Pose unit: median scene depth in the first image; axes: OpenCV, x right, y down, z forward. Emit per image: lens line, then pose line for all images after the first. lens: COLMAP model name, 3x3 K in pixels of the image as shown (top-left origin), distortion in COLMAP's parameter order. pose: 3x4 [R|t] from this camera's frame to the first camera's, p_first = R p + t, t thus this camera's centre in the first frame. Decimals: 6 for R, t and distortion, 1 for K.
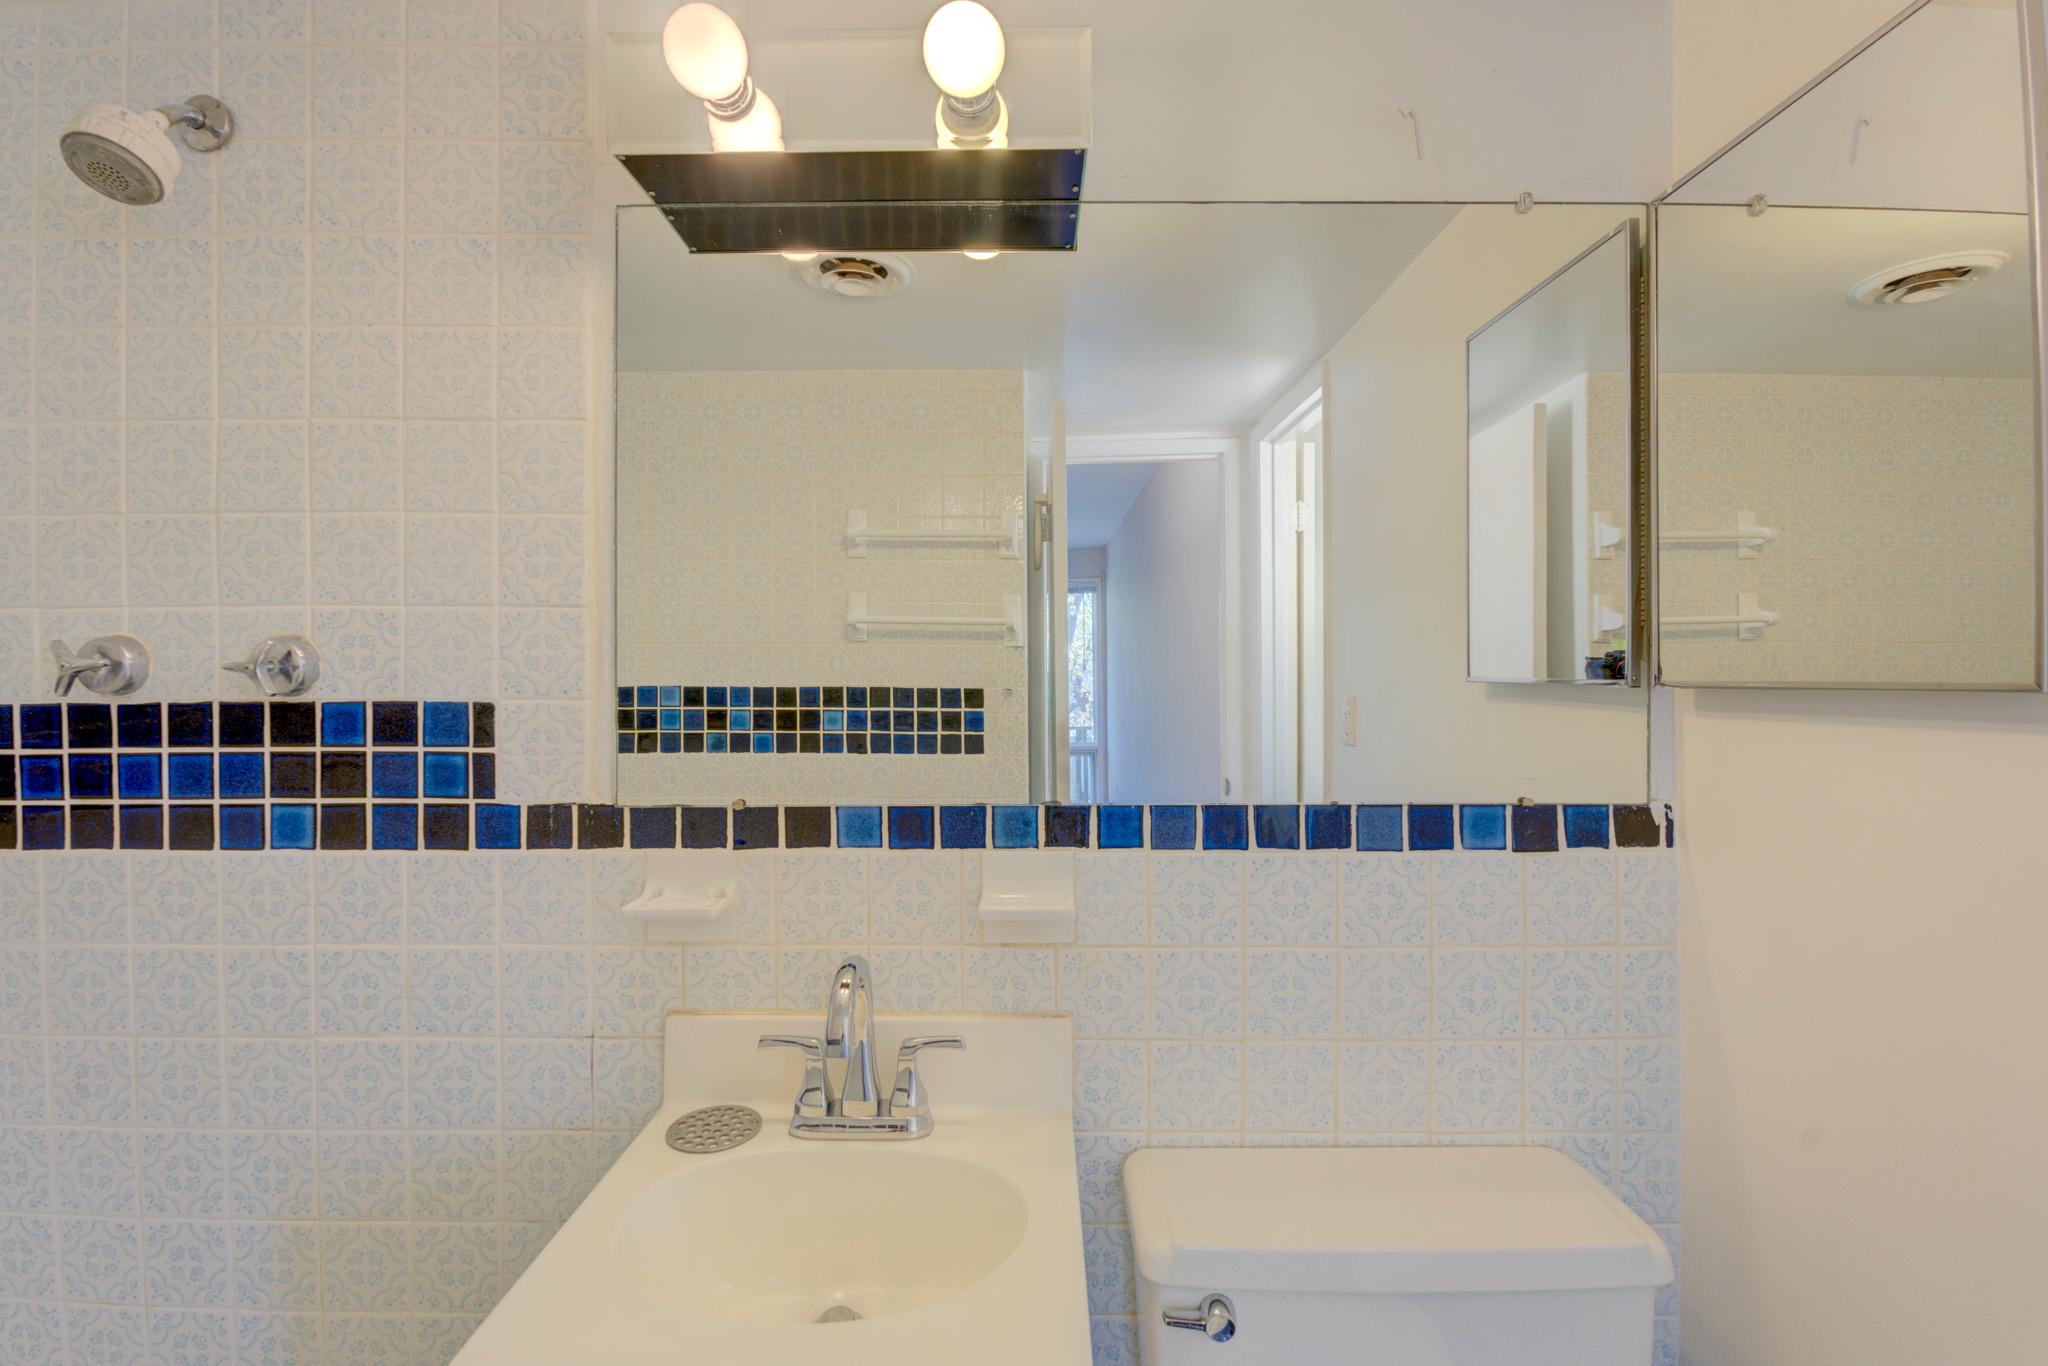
lens RADIAL K [[934.5, 0, 1032.9], [0, 934.5, 681.4], [0, 0, 1]] dist [-0.006935, 0.000614]
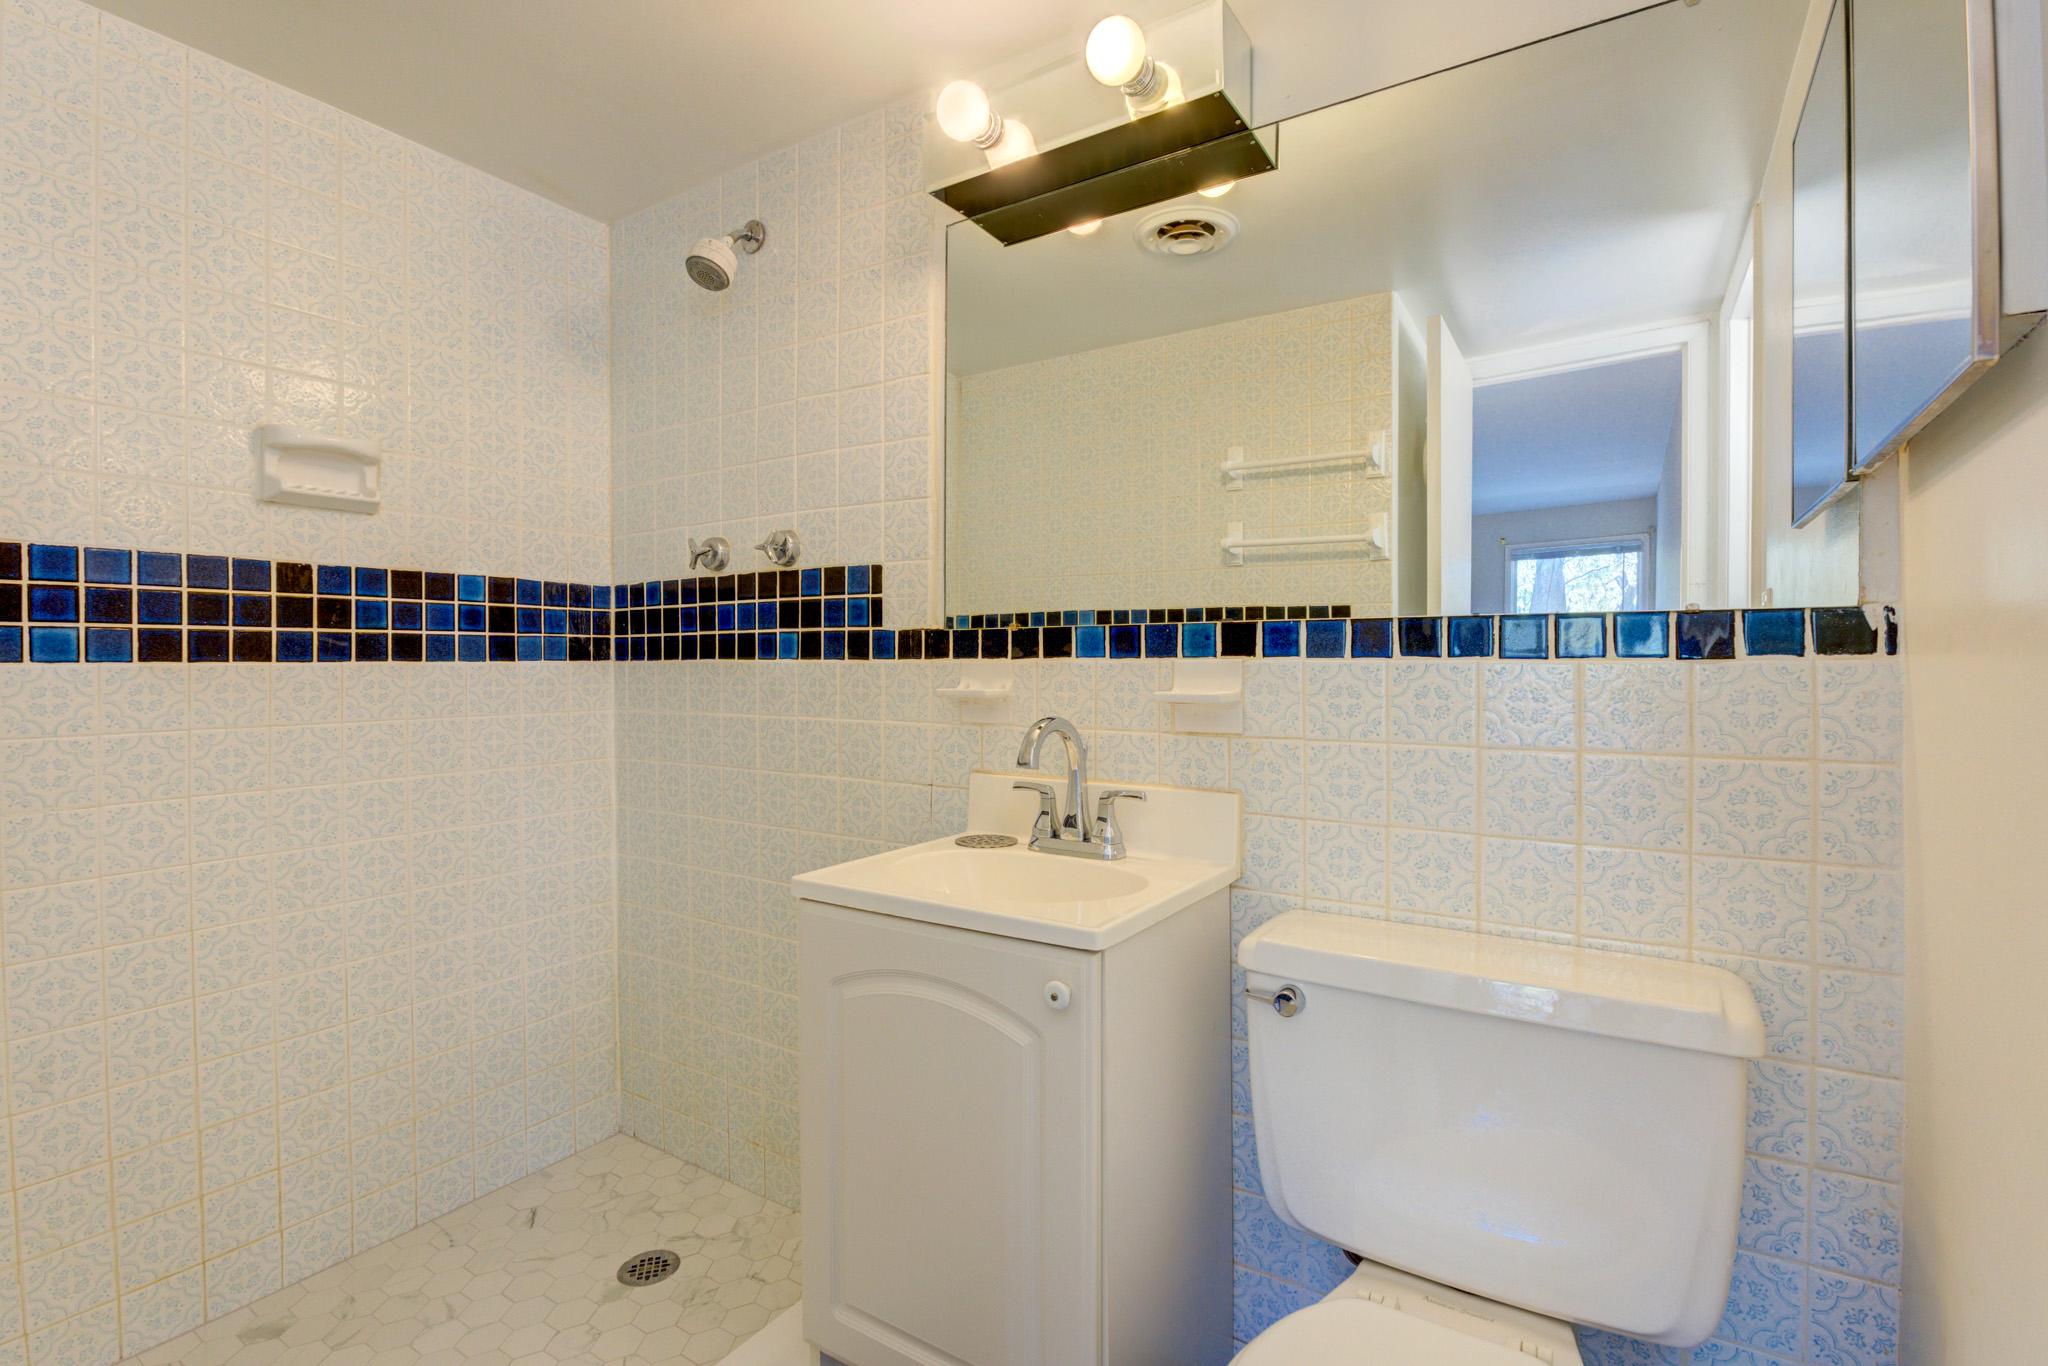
lens RADIAL K [[934.5, 0, 1015.4], [0, 934.5, 675.3], [0, 0, 1]] dist [-0.006935, 0.000614]
pose [[0.844440, 0.009022, -0.535575, 0.448230], [-0.007481, 0.999959, 0.005050, 0.198259], [0.535598, -0.000258, 0.844473, -0.198548]]
